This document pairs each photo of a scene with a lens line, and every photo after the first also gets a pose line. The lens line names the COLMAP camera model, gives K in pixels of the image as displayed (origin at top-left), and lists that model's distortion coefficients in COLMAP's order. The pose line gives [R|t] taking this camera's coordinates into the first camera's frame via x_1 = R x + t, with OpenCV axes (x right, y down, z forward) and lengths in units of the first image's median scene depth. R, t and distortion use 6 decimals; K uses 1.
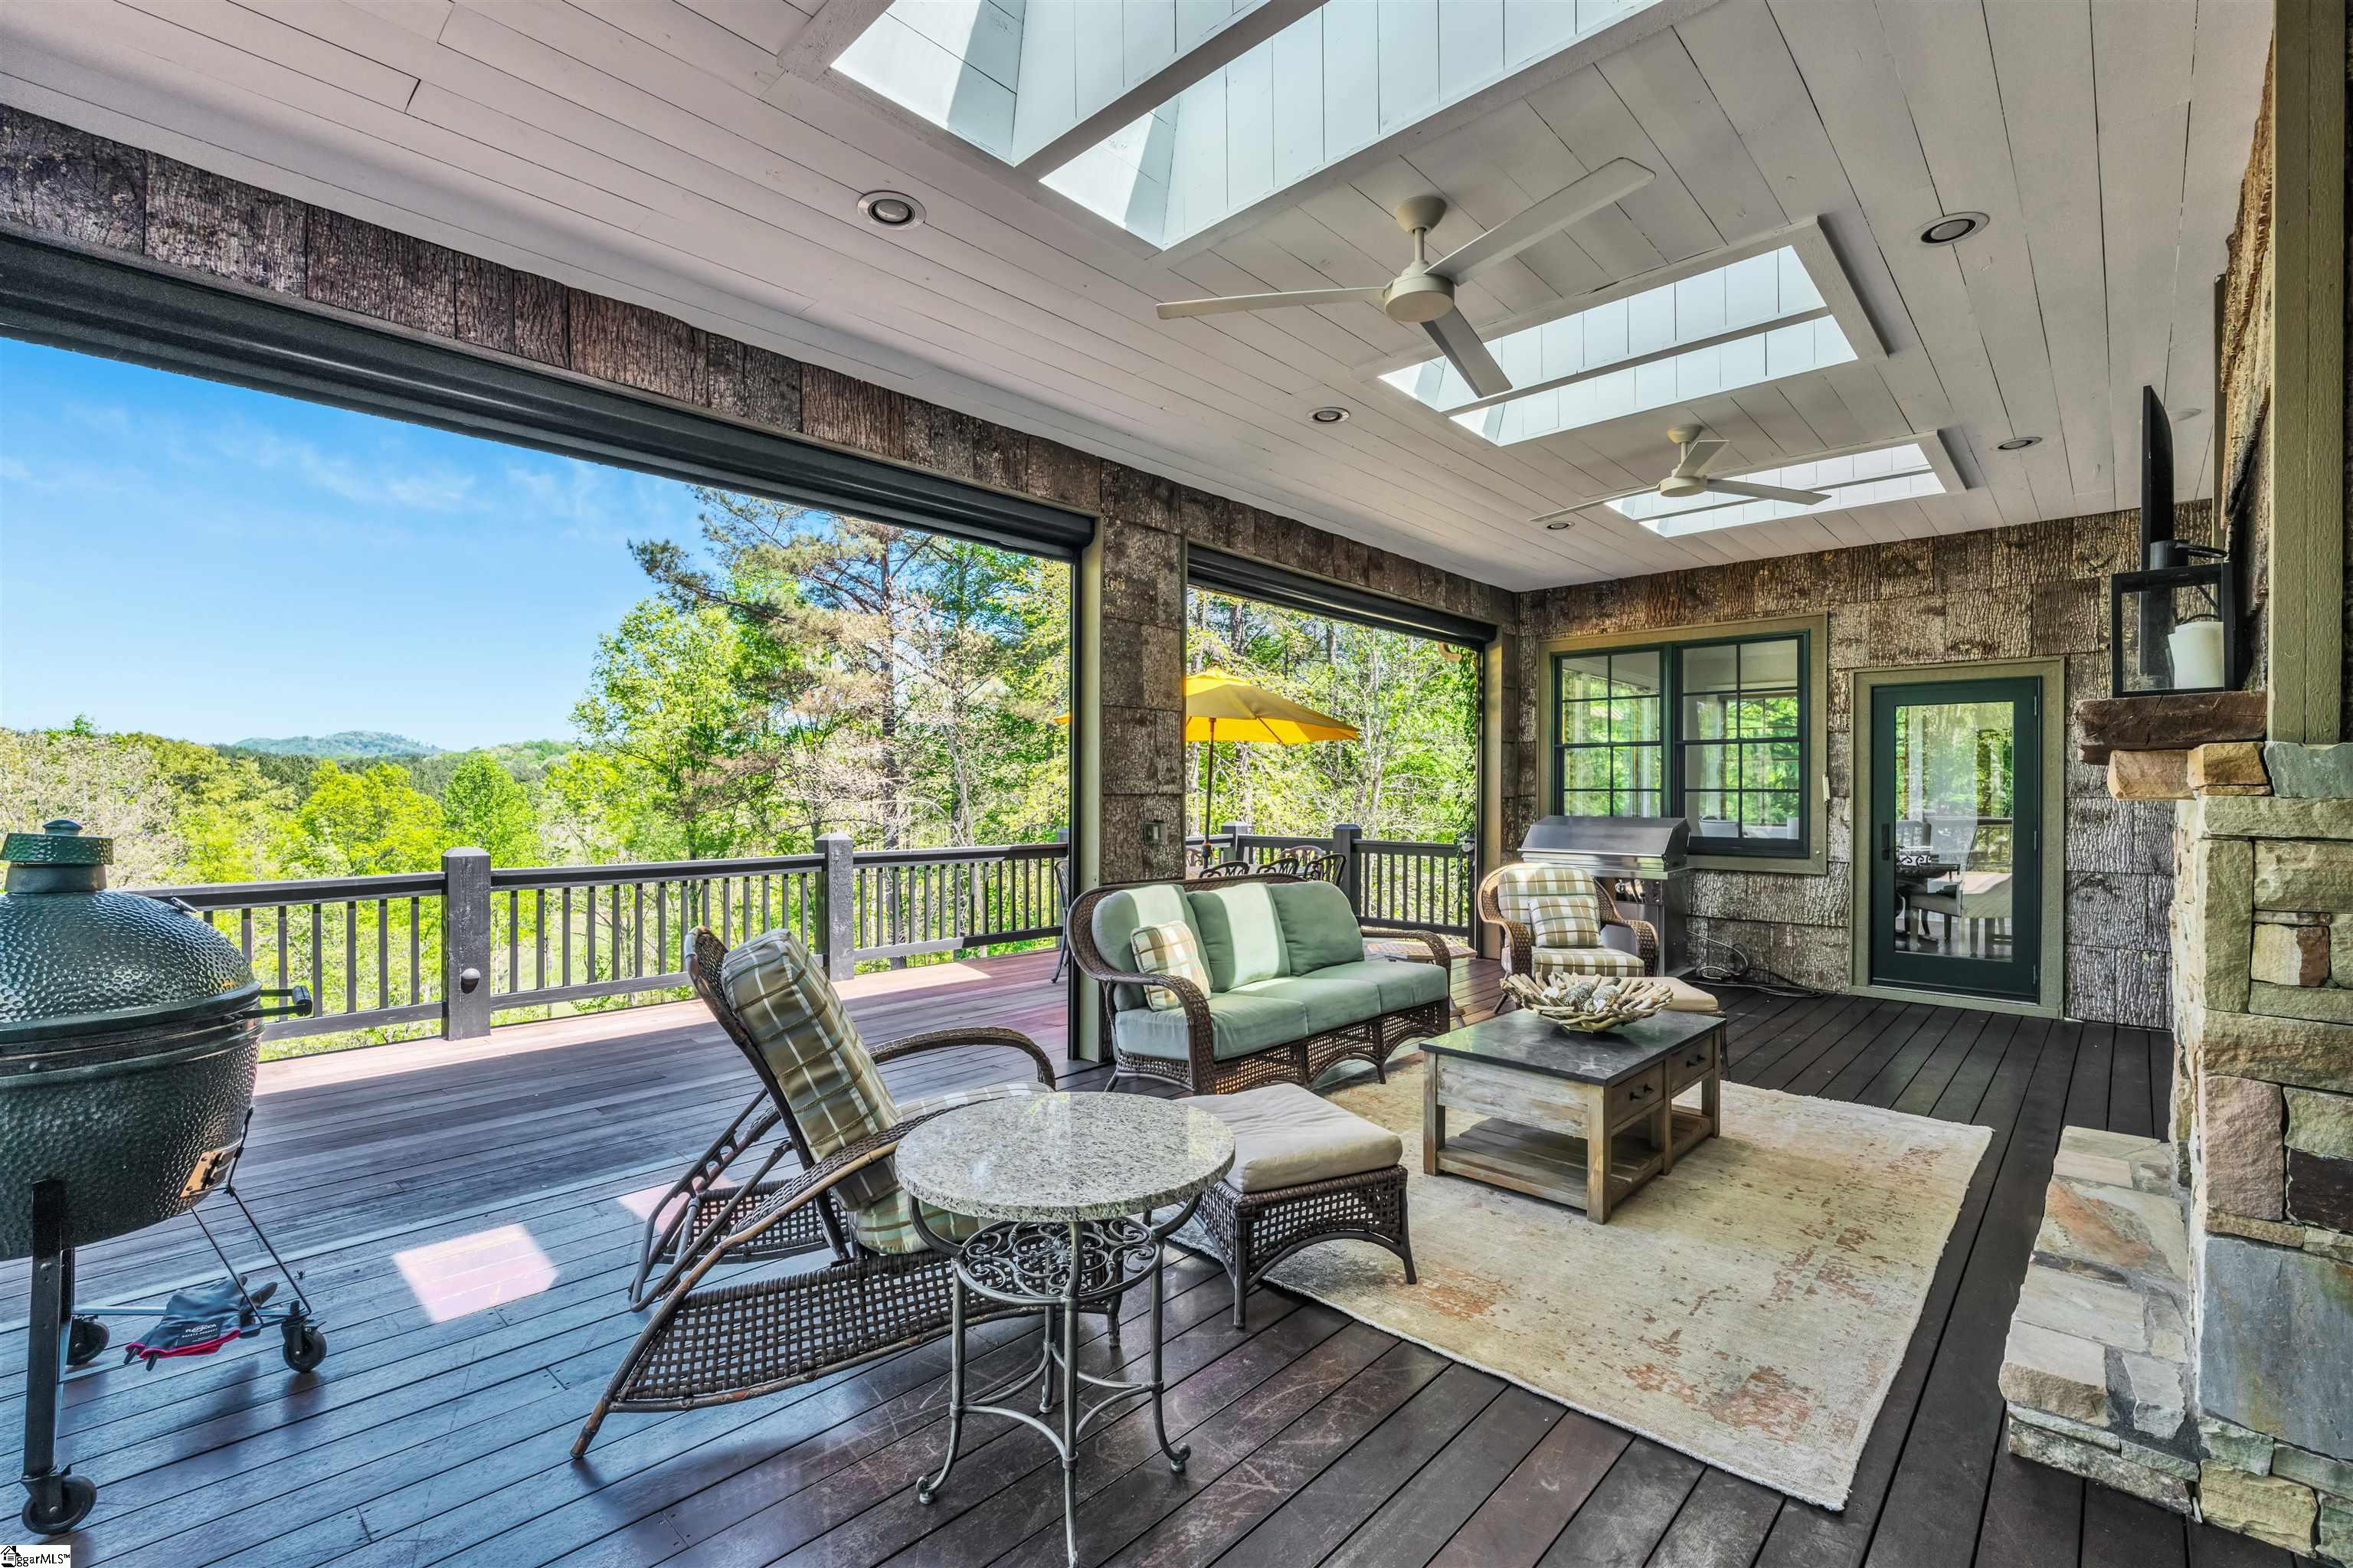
lens RADIAL K [[1037.8, 0, 1178.4], [0, 1037.8, 795.5], [0, 0, 1]] dist [-0.008014, 0.000783]
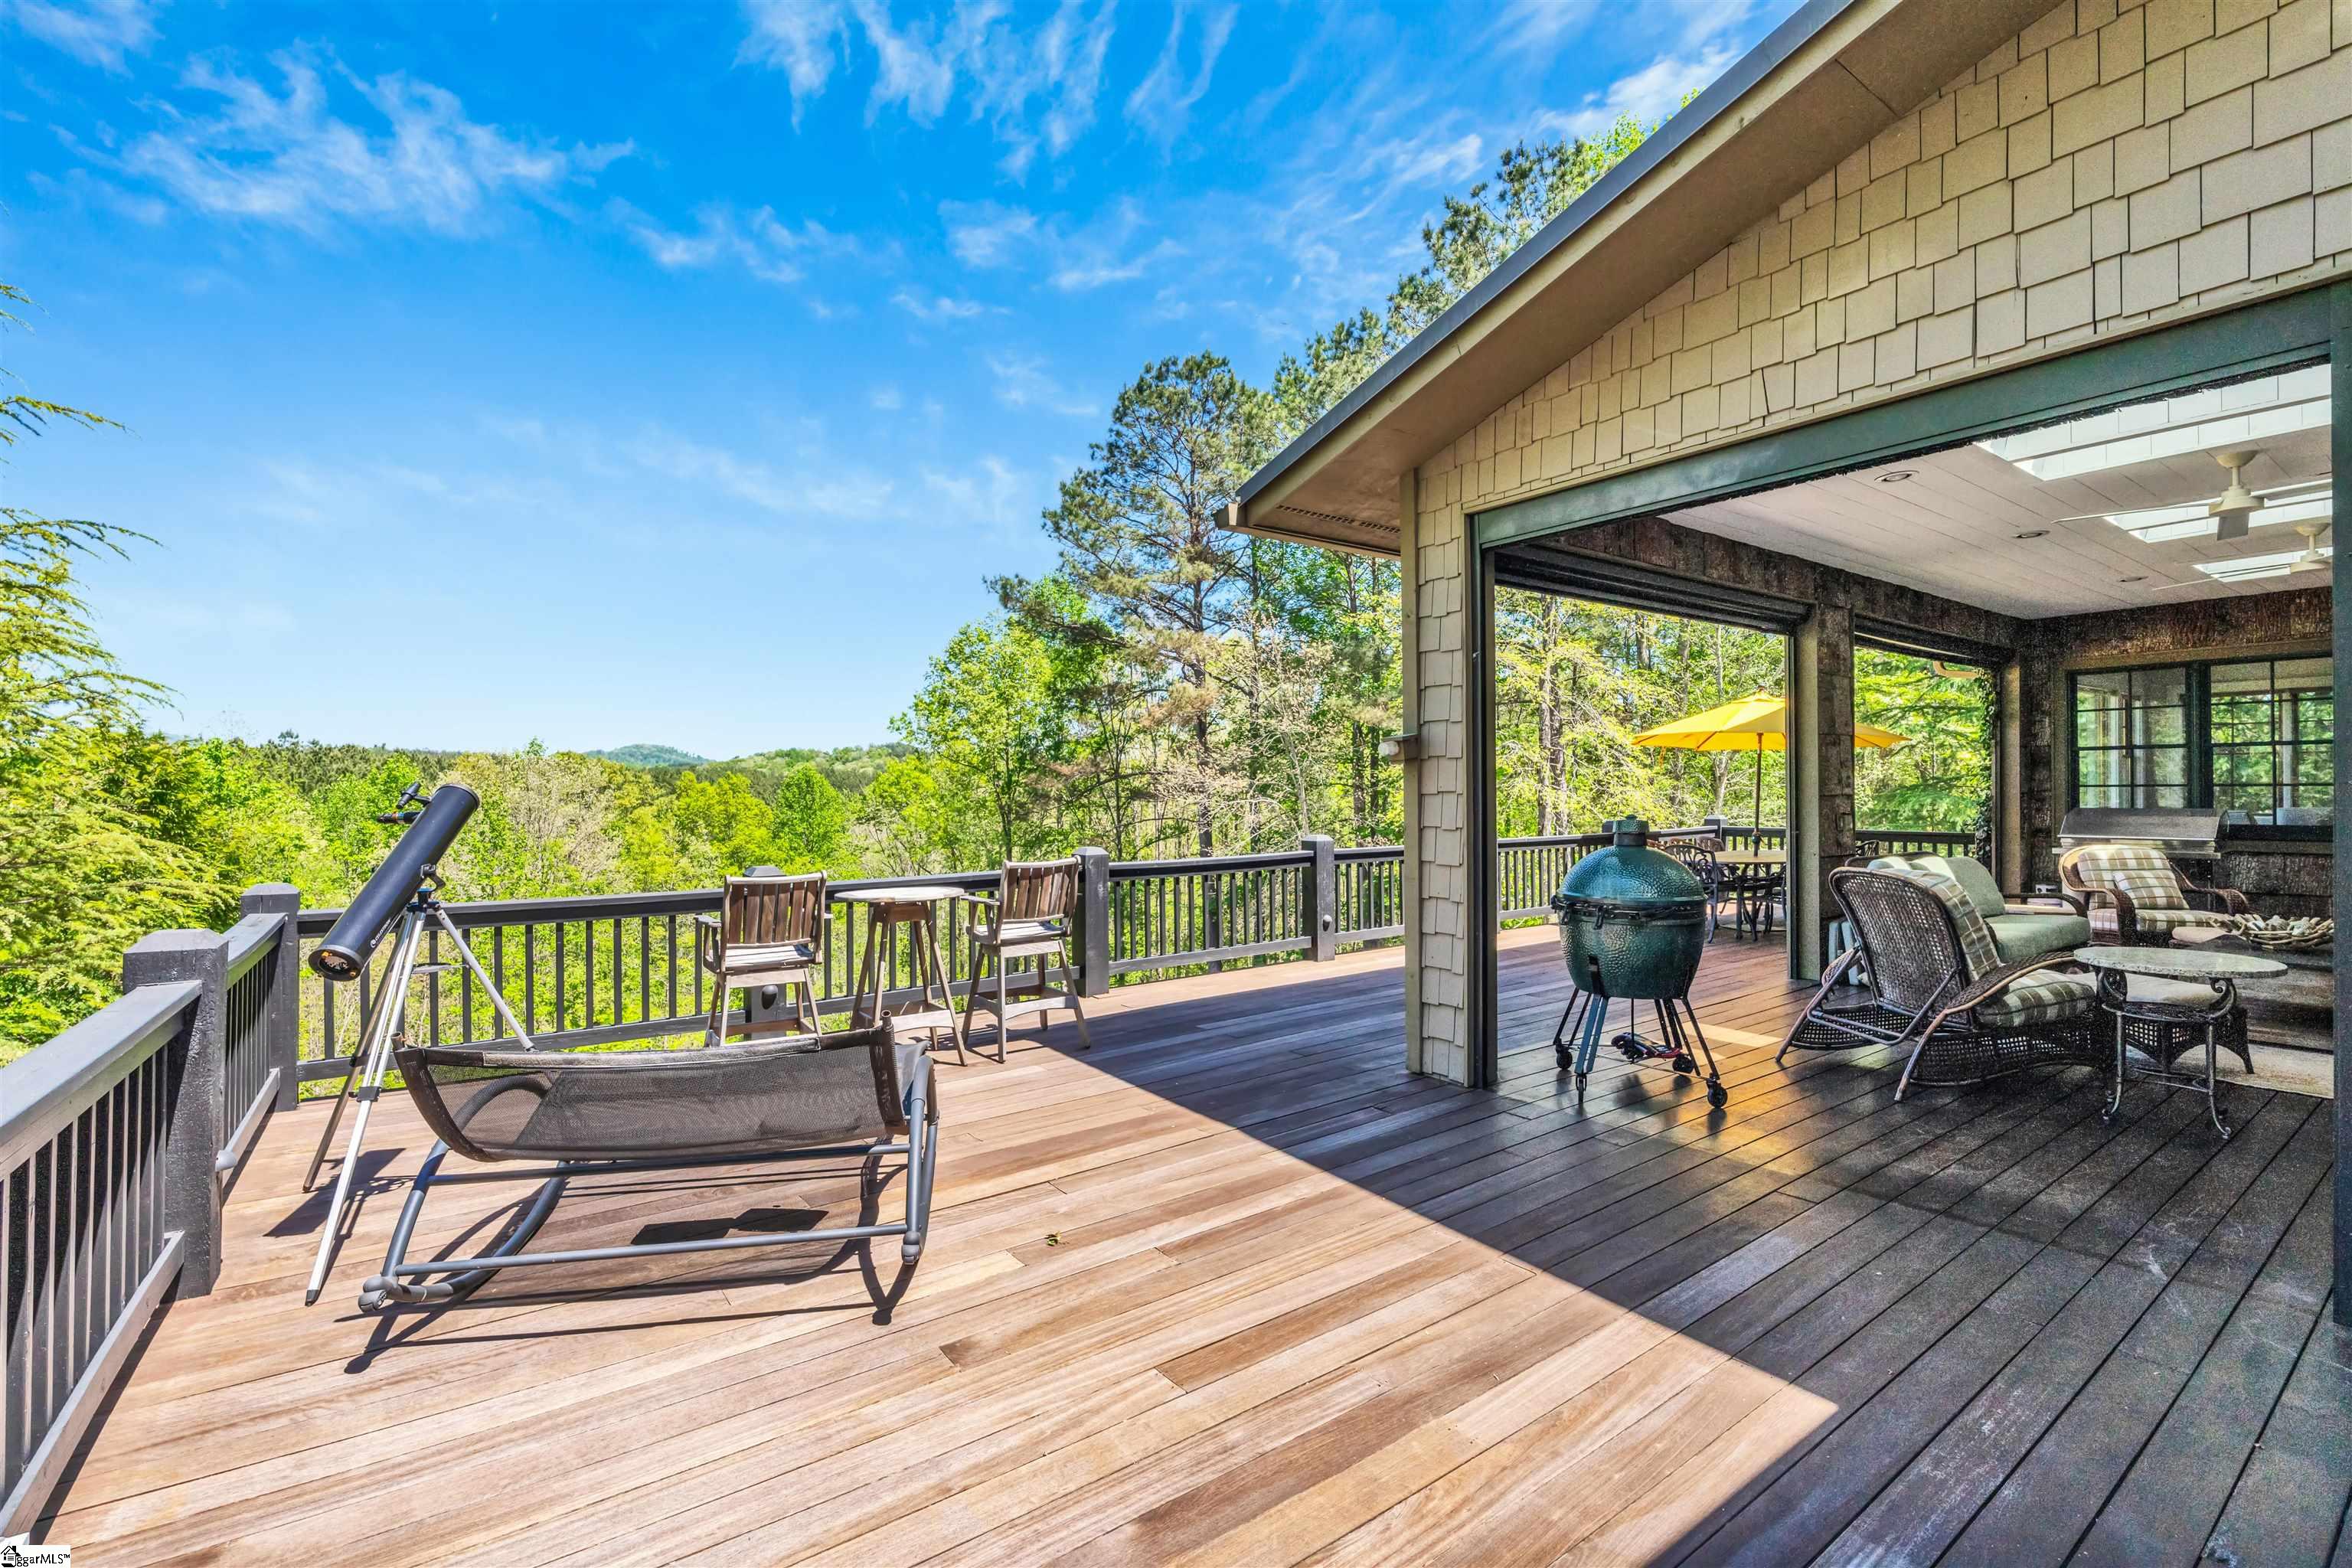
lens RADIAL K [[1037.3, 0, 1177.9], [0, 1037.3, 795.5], [0, 0, 1]] dist [-0.008014, 0.000783]
pose [[0.979980, -0.012064, -0.198729, -0.439345], [0.012503, 0.999921, 0.000952, -0.009210], [0.198701, -0.003418, 0.980054, -0.389795]]
